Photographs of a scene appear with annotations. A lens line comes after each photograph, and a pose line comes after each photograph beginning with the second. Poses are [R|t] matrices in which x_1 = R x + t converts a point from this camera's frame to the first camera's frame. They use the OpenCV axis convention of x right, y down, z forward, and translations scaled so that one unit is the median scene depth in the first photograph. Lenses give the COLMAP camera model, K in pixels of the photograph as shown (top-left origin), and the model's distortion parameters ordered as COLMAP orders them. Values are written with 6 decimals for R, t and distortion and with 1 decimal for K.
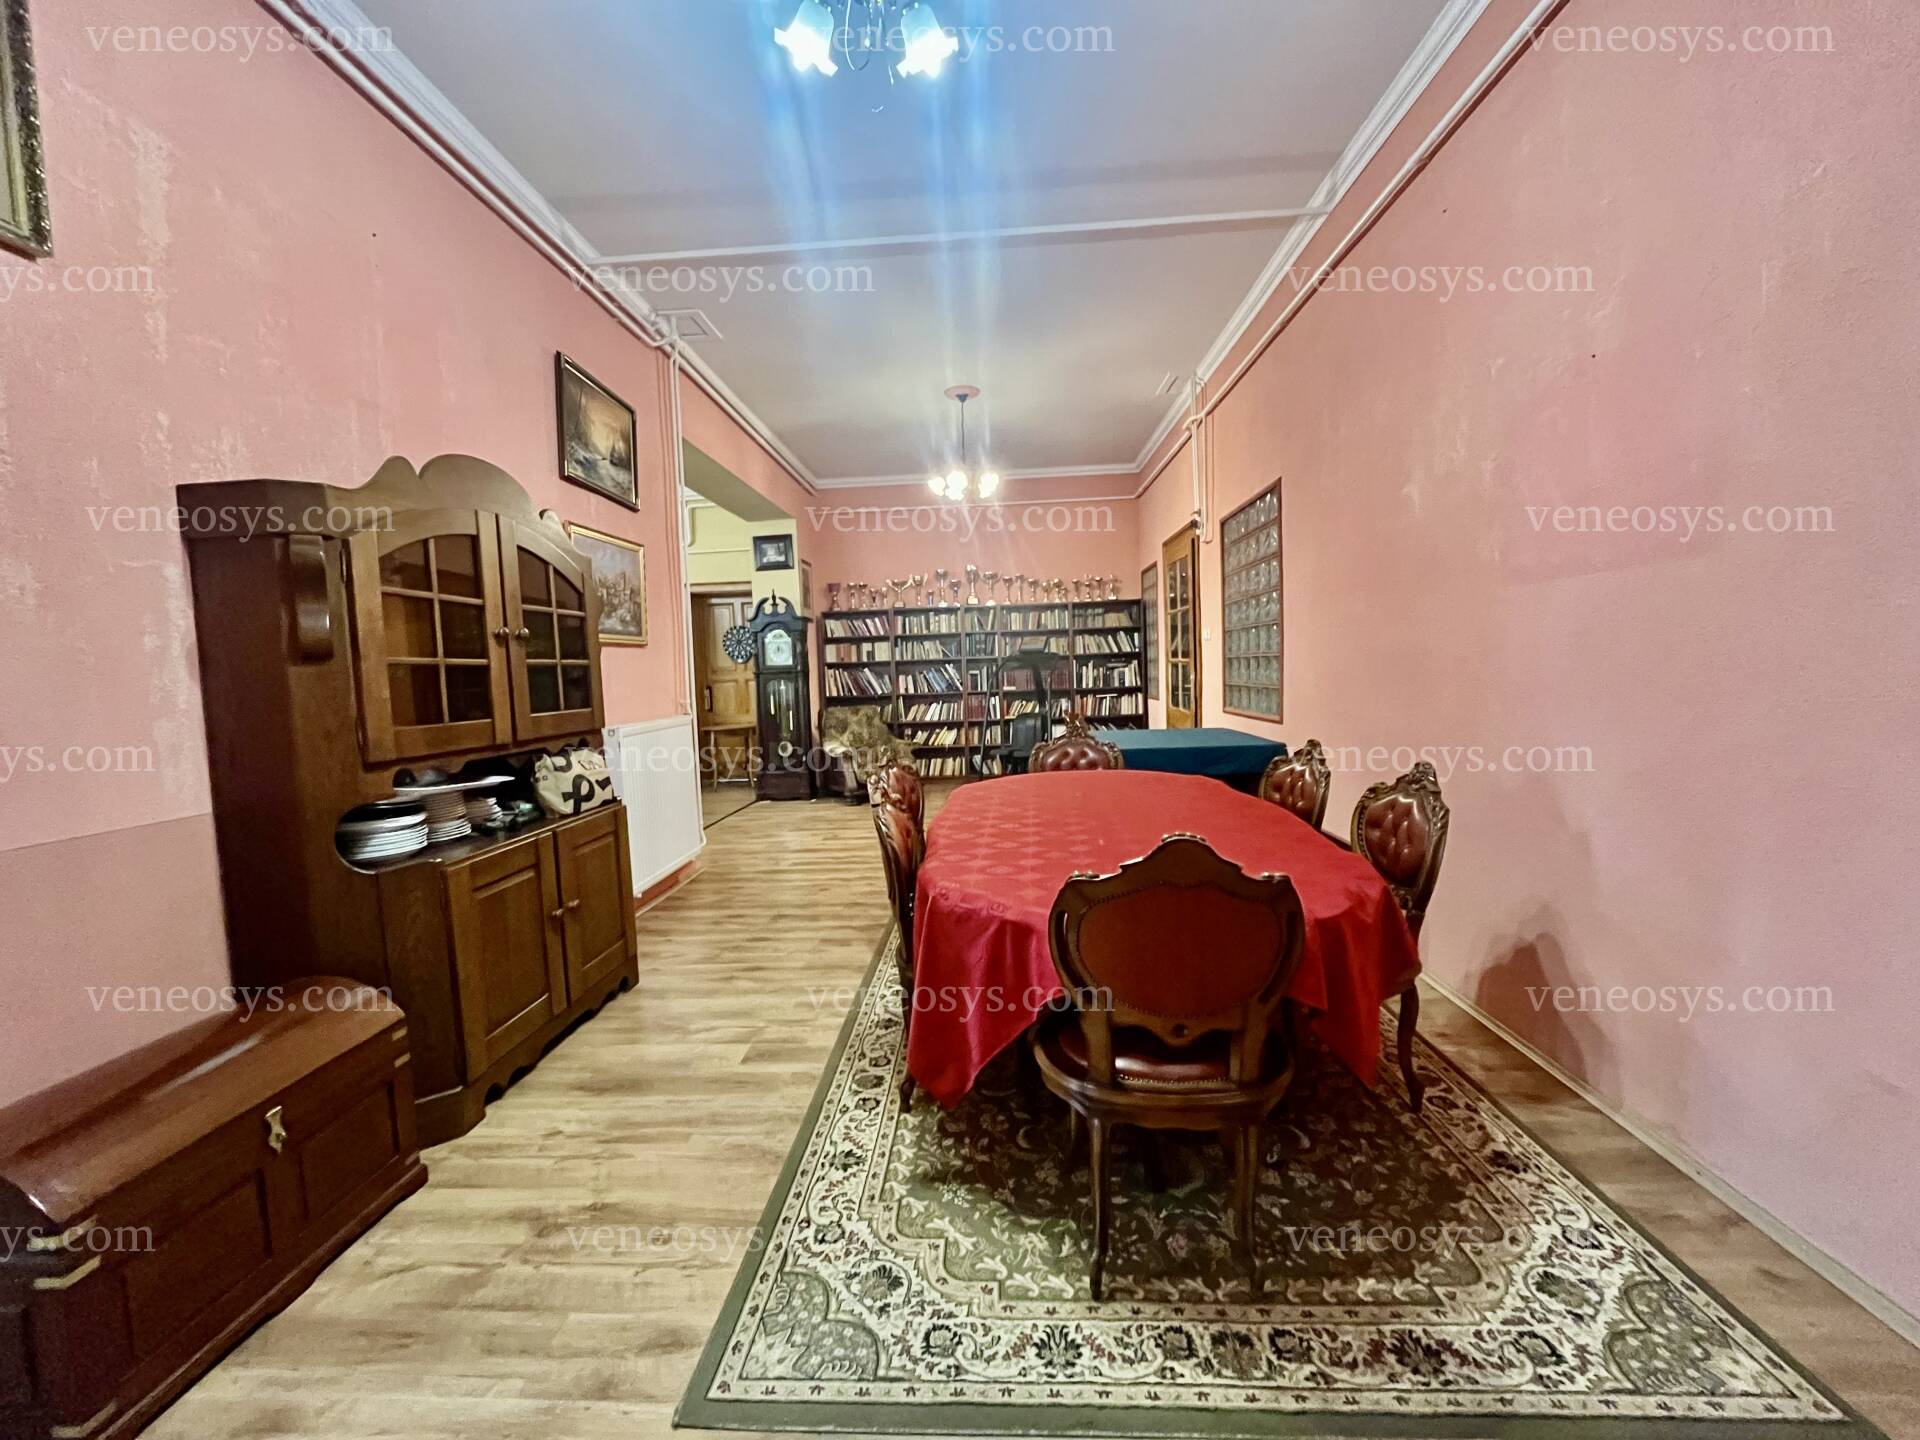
lens RADIAL K [[776.0, 0, 956.9], [0, 776.0, 722.8], [0, 0, 1]] dist [-0.002359, -0.000844]
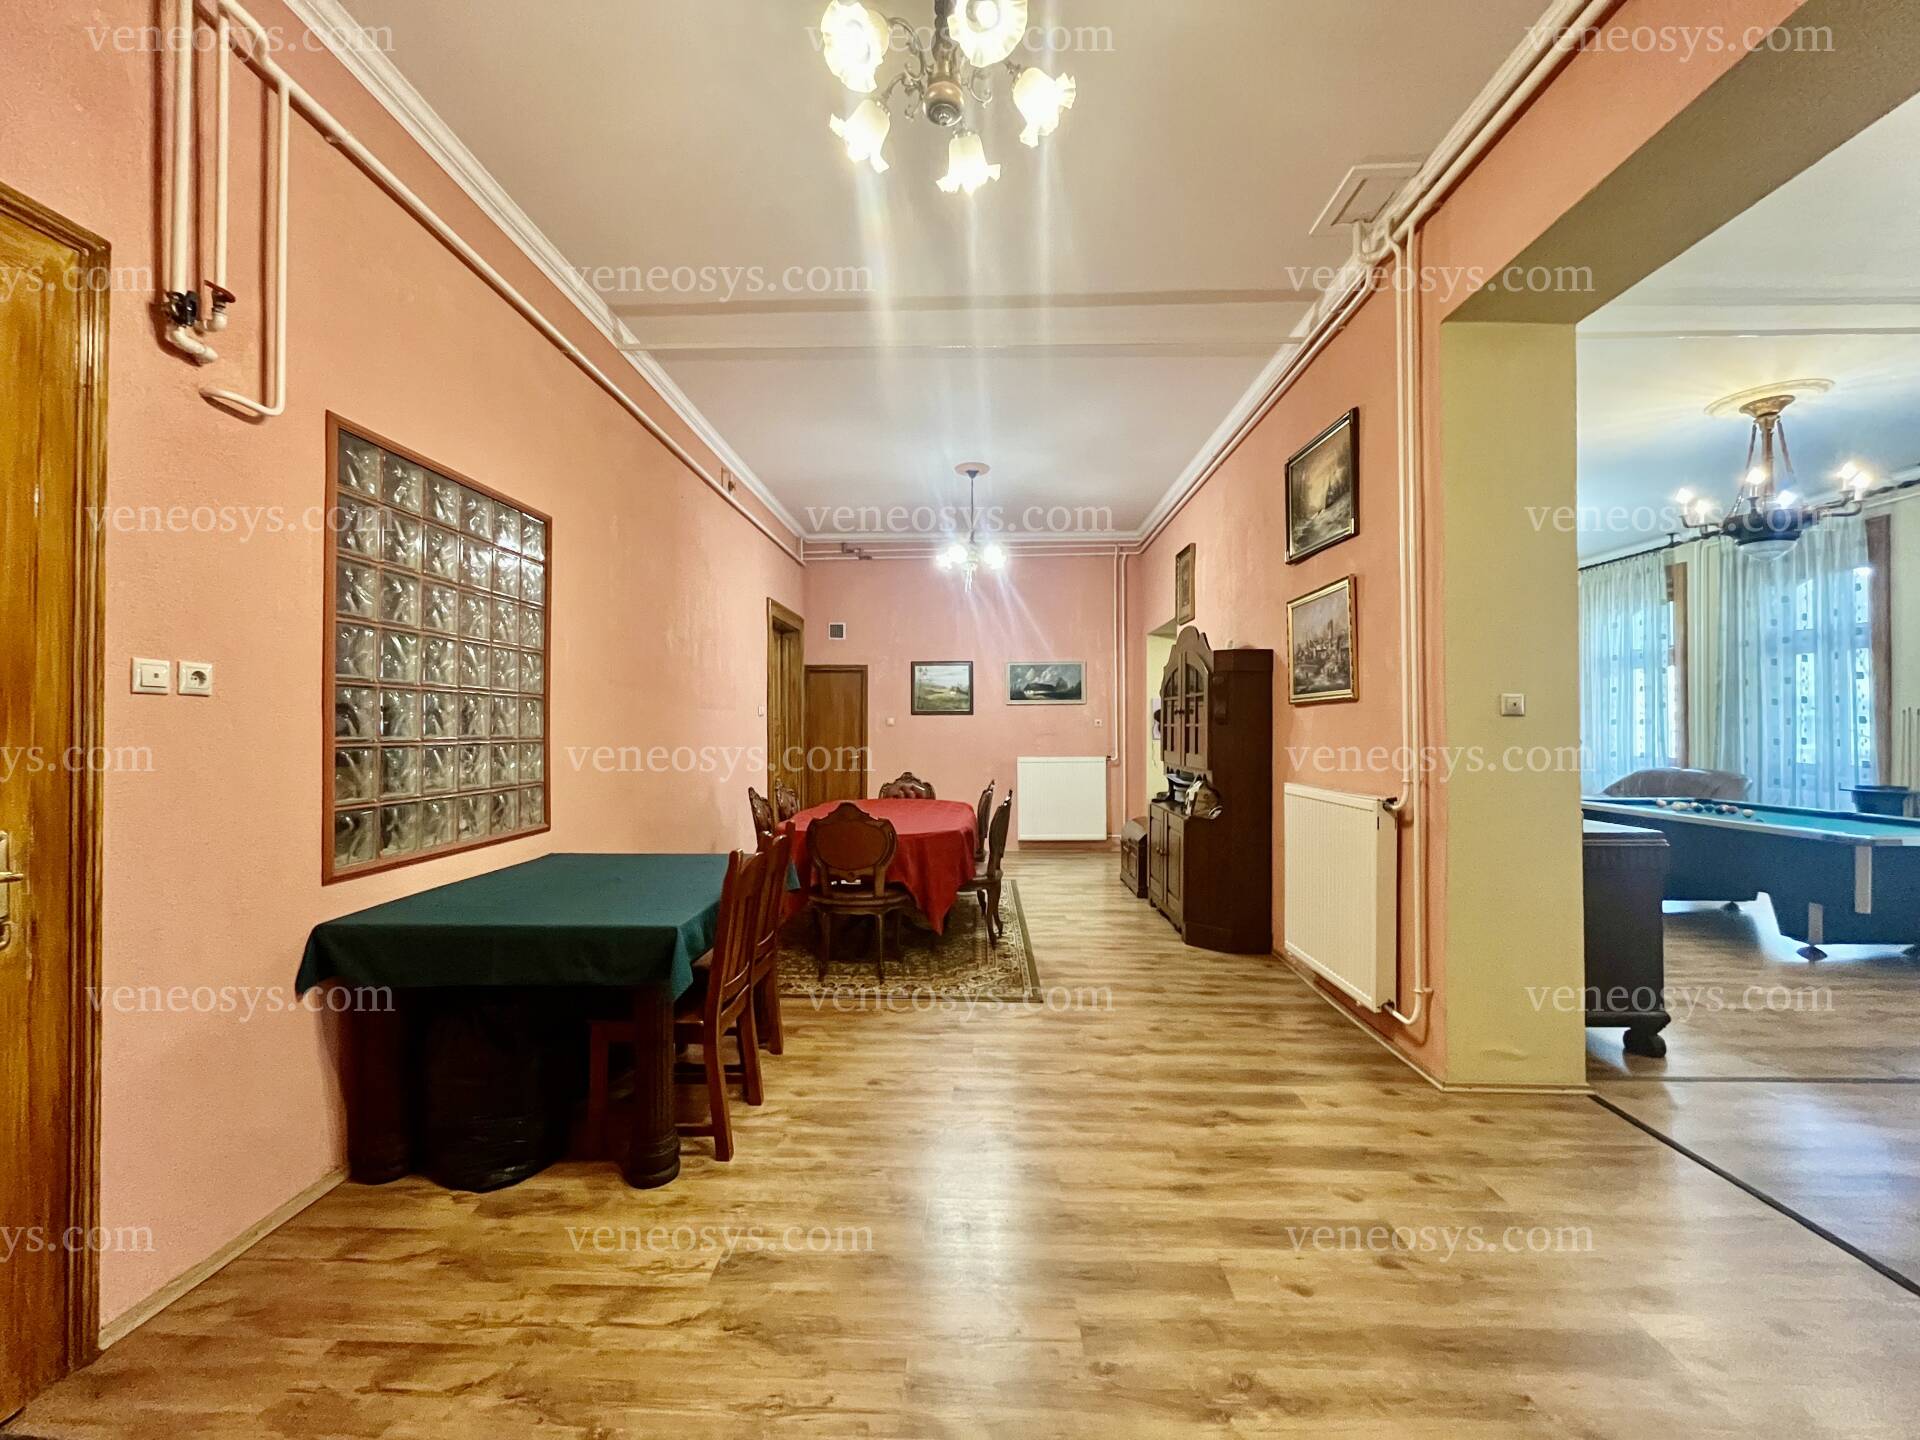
lens RADIAL K [[776.0, 0, 956.9], [0, 776.0, 722.8], [0, 0, 1]] dist [-0.002359, -0.000844]
pose [[-0.998991, 0.039596, -0.021176, 0.028214], [0.038337, 0.997644, 0.056892, -0.146567], [0.023379, 0.056023, -0.998156, 1.936688]]
